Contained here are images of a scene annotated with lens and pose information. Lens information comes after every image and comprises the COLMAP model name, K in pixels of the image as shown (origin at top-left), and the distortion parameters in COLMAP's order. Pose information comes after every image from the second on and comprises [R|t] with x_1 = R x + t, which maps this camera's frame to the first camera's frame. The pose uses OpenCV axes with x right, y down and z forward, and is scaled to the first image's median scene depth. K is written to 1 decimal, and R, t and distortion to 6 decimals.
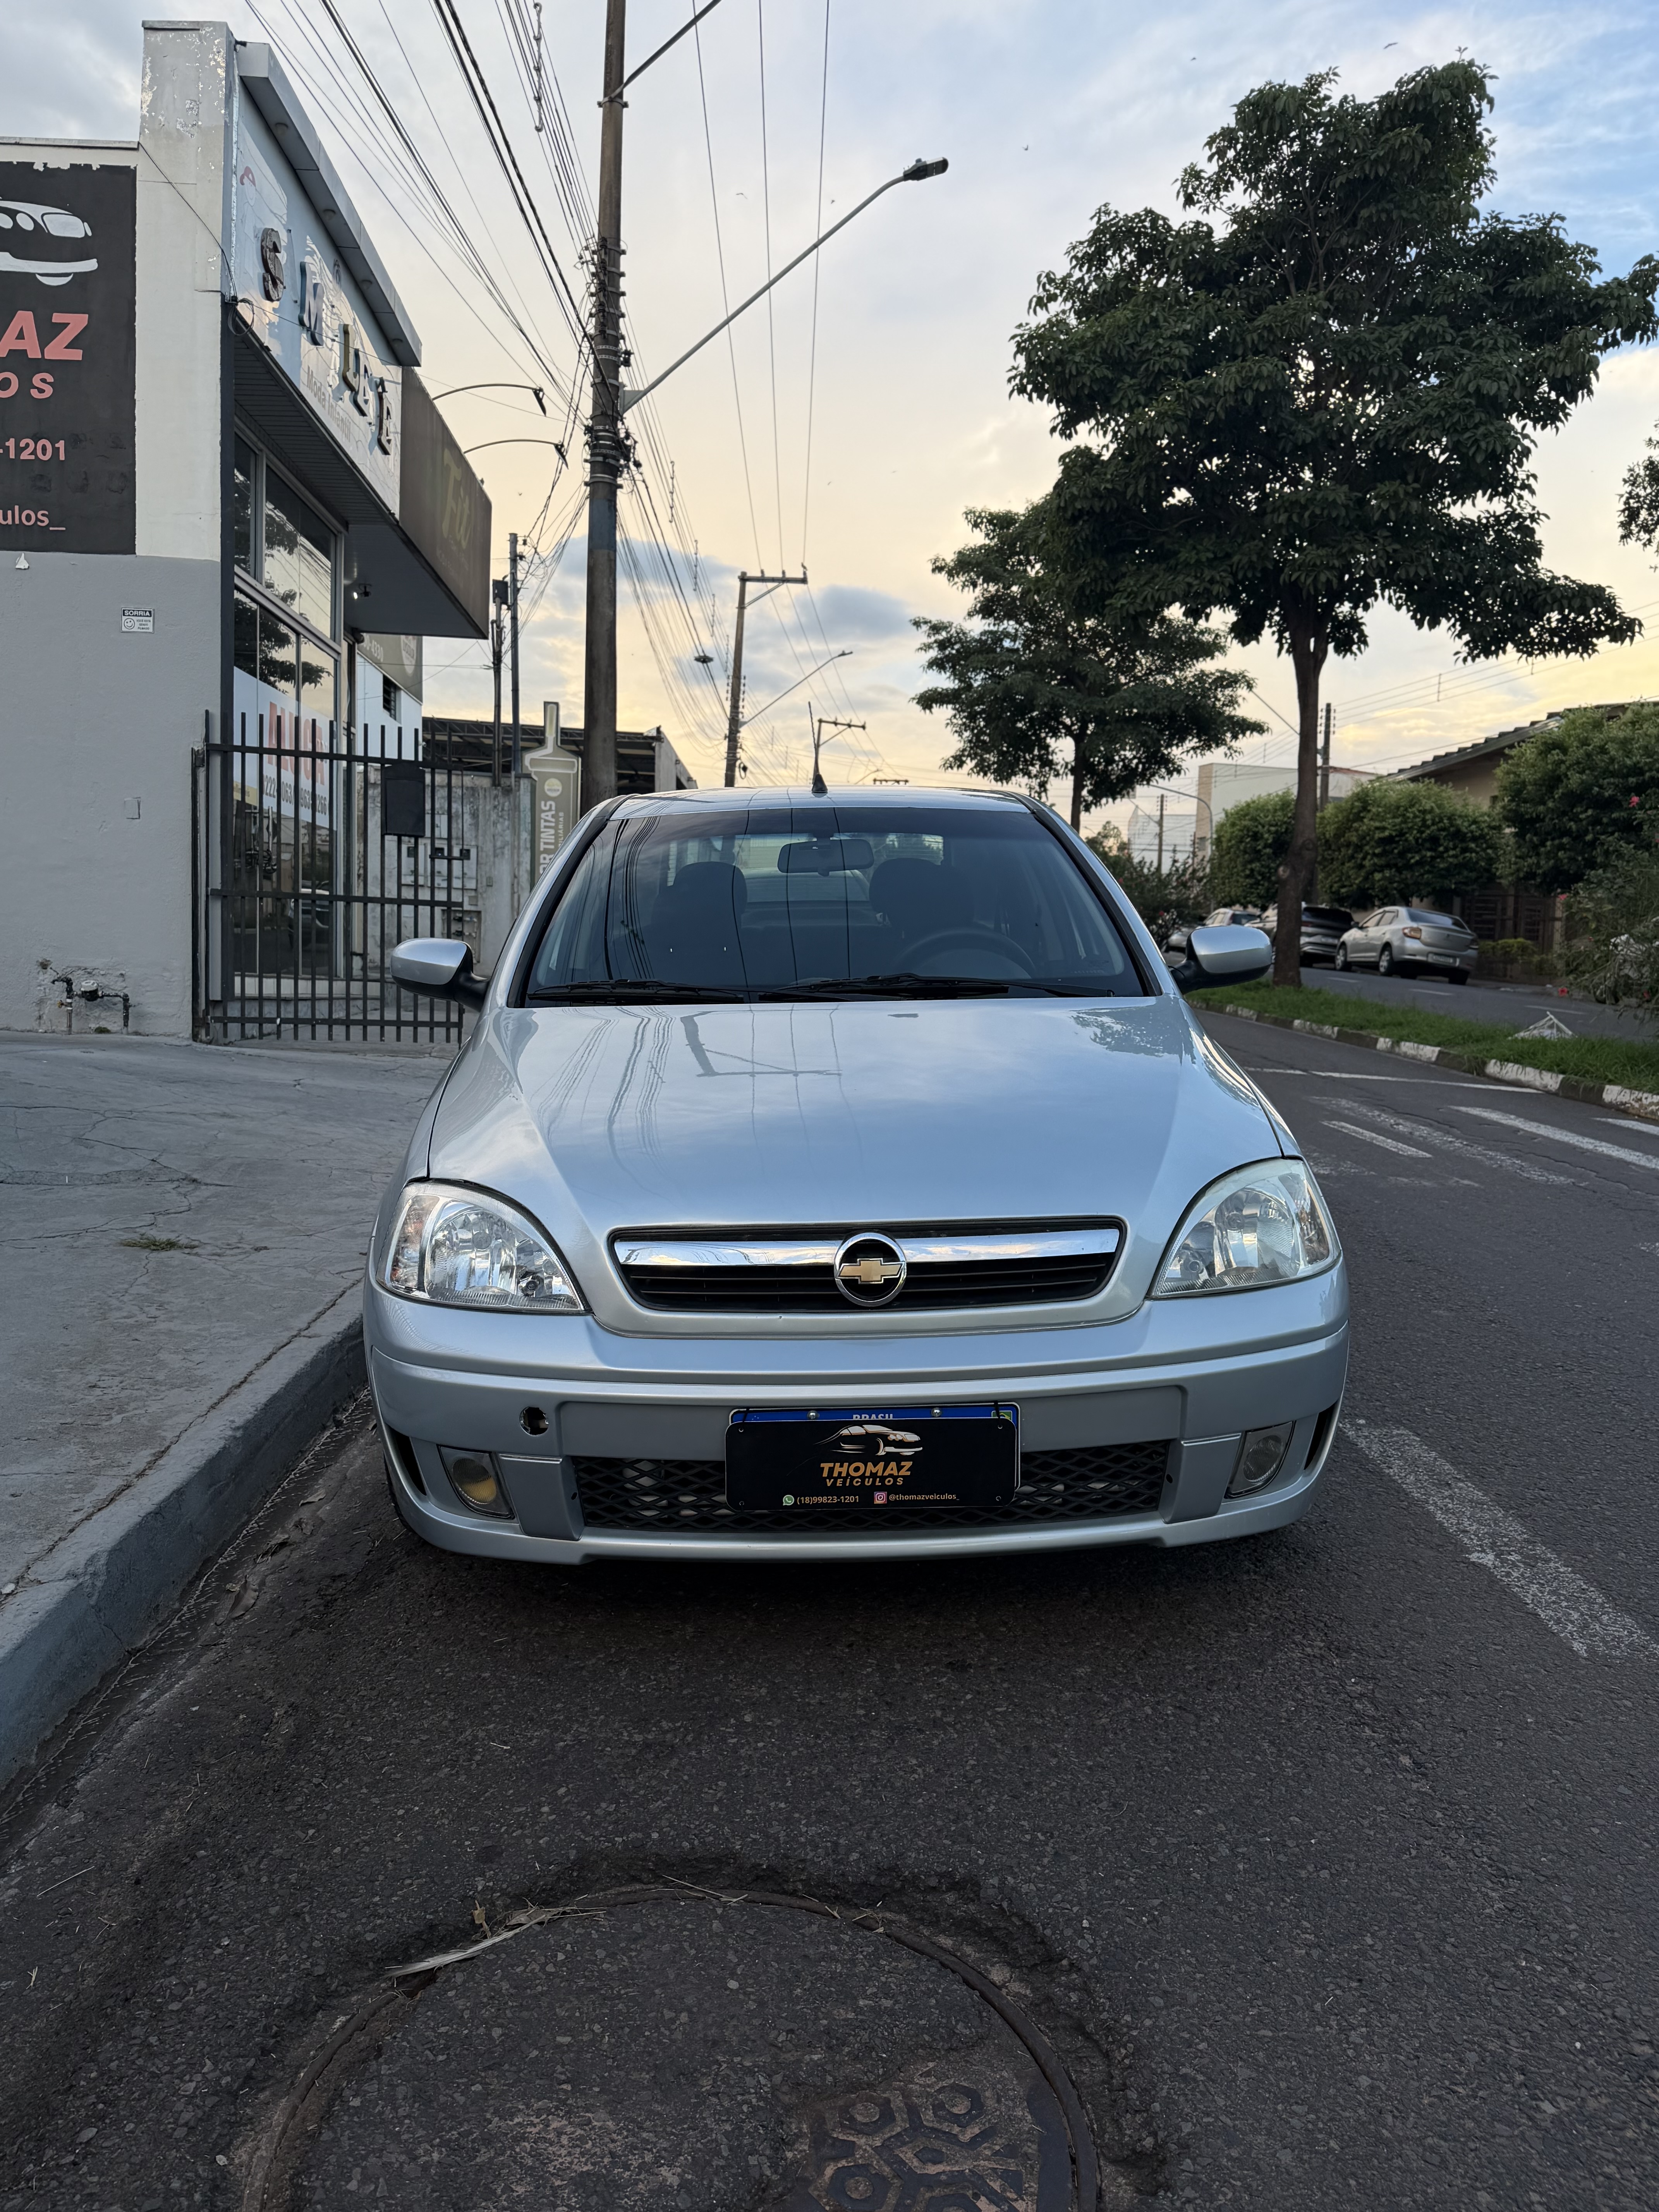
lens RADIAL K [[1633.9, 0, 824.2], [0, 1633.9, 1118.6], [0, 0, 1]] dist [0.014820, -0.026484]
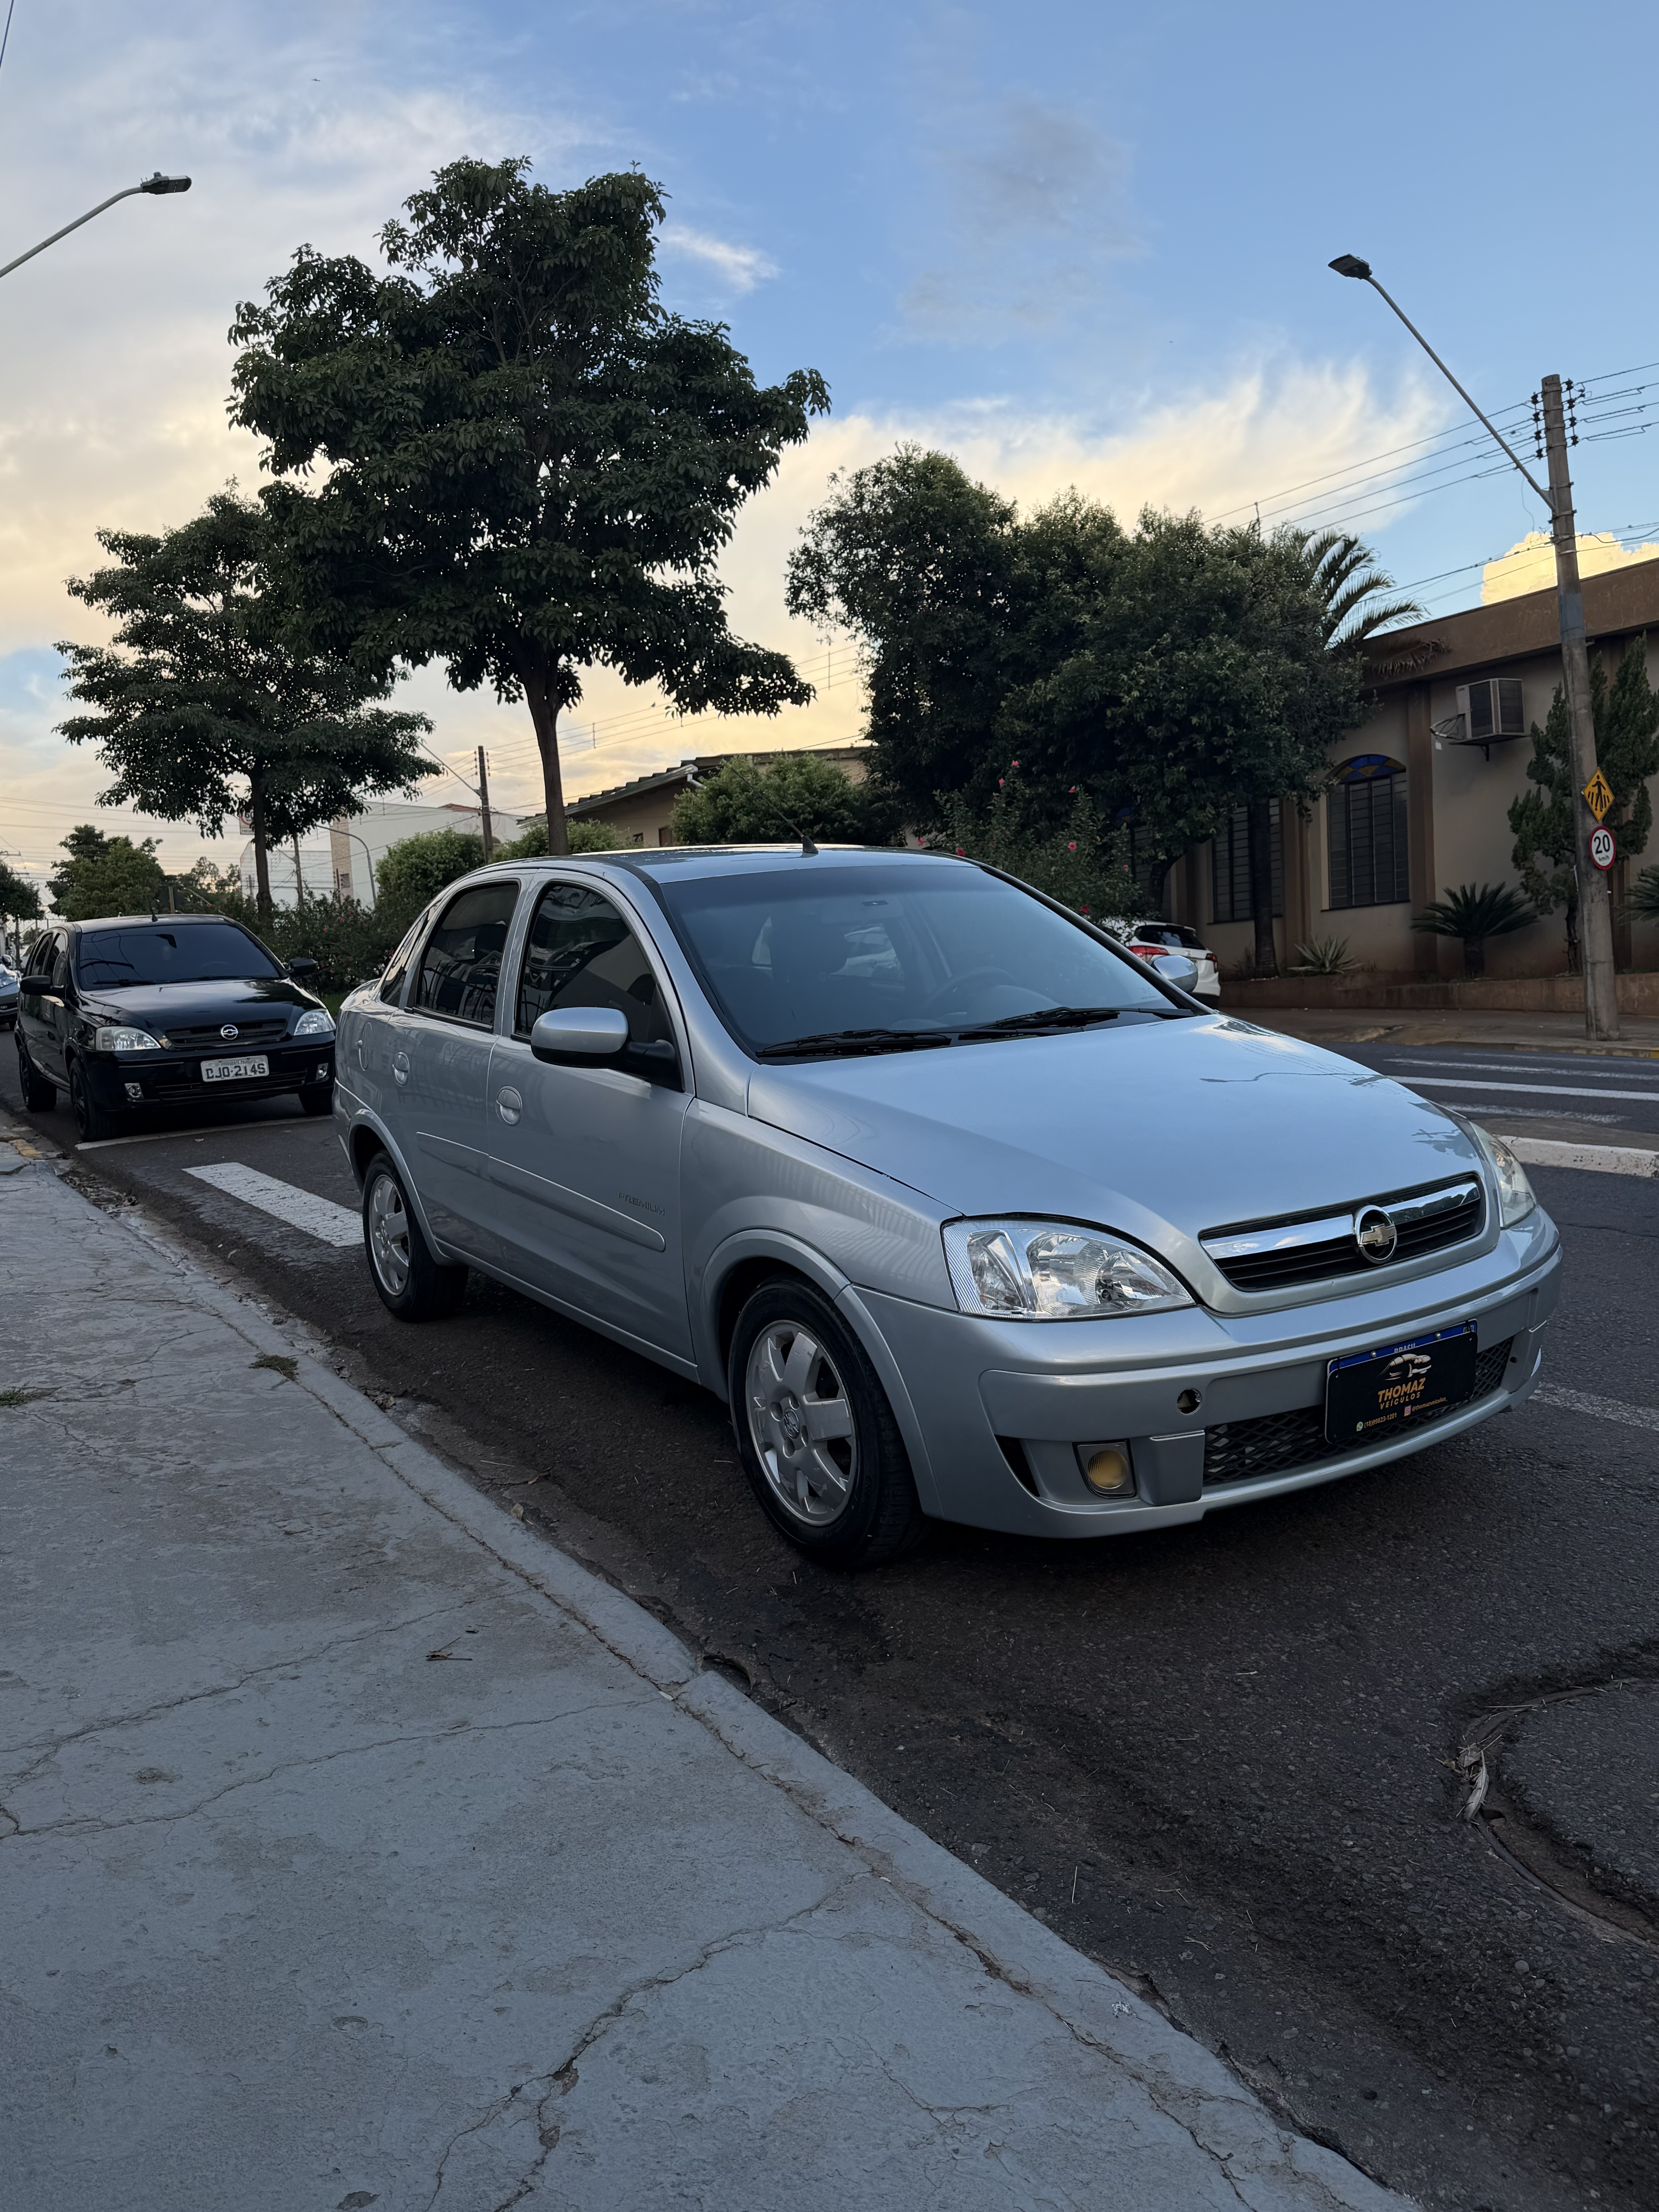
lens RADIAL K [[1611.4, 0, 834.7], [0, 1611.4, 1102.3], [0, 0, 1]] dist [0.092155, -0.151699]
pose [[0.853789, -0.093784, 0.512103, -0.126686], [0.108540, 0.994092, 0.001093, -0.007778], [-0.509180, 0.054650, 0.858923, 0.014375]]
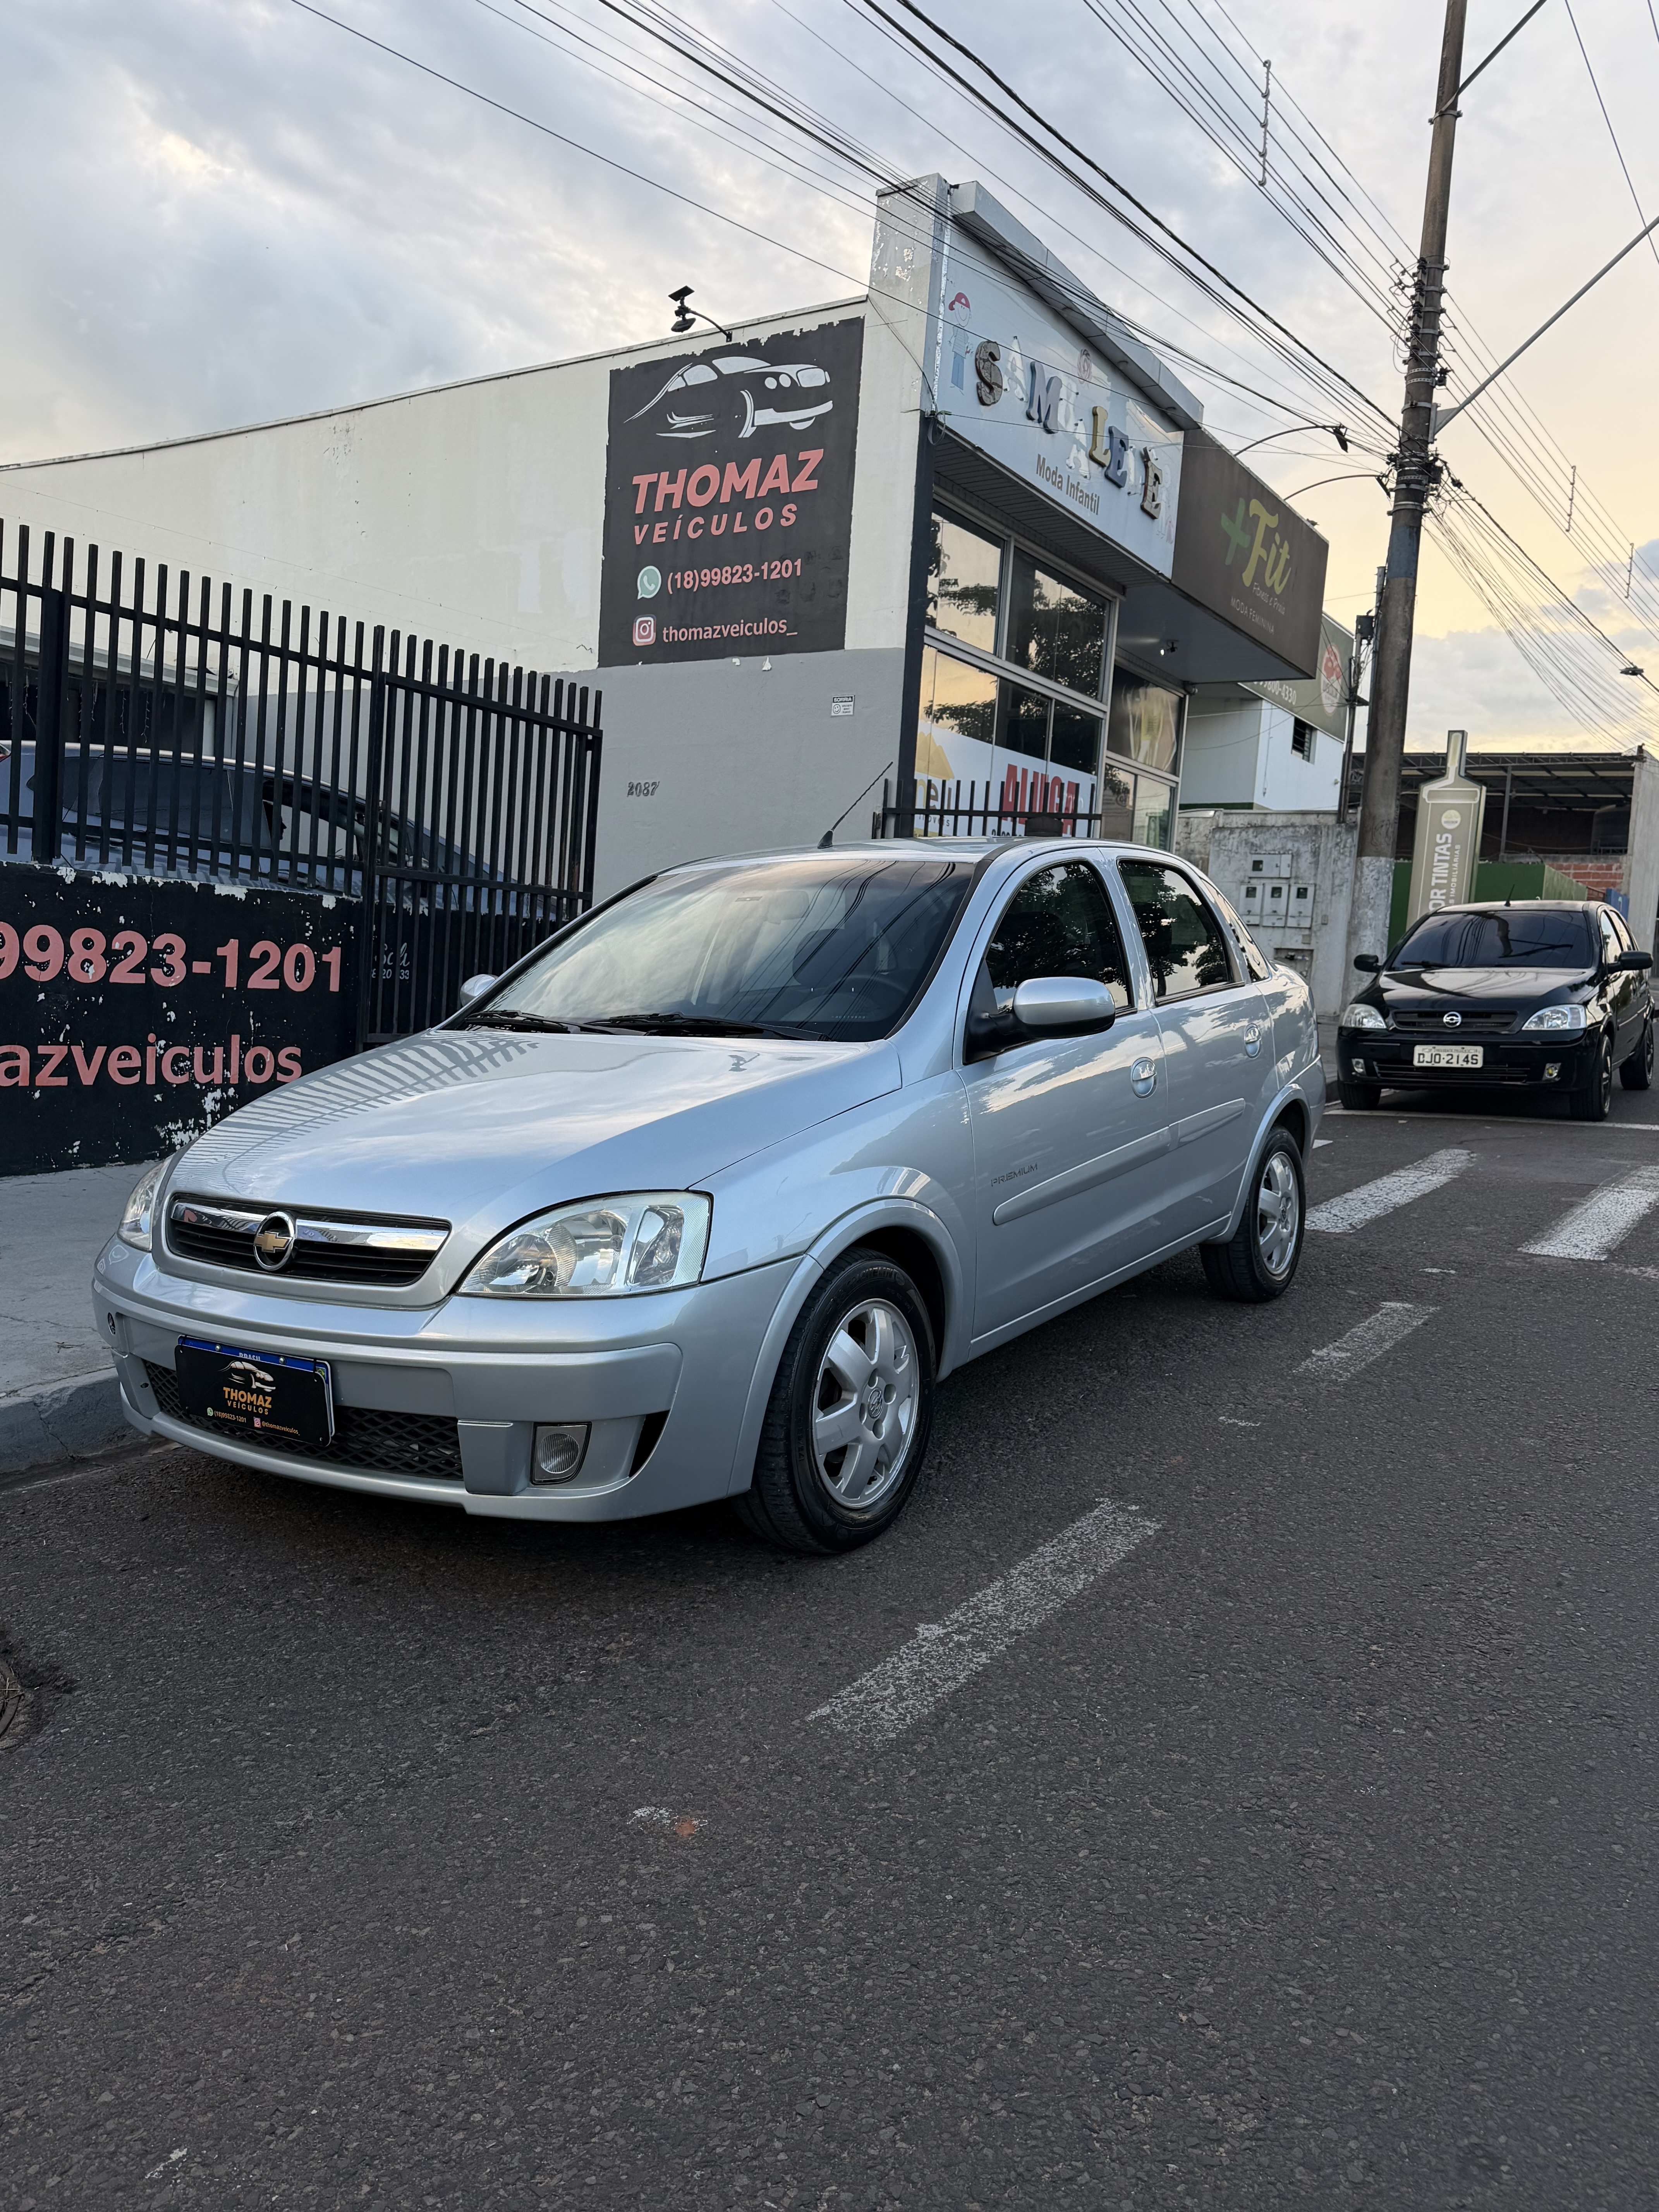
lens RADIAL K [[1610.9, 0, 845.2], [0, 1610.9, 1103.5], [0, 0, 1]] dist [0.134285, -0.283448]
pose [[0.824250, 0.059857, -0.563053, 0.142452], [-0.076775, 0.997028, -0.006399, -0.005185], [0.560997, 0.048503, 0.826396, 0.025921]]
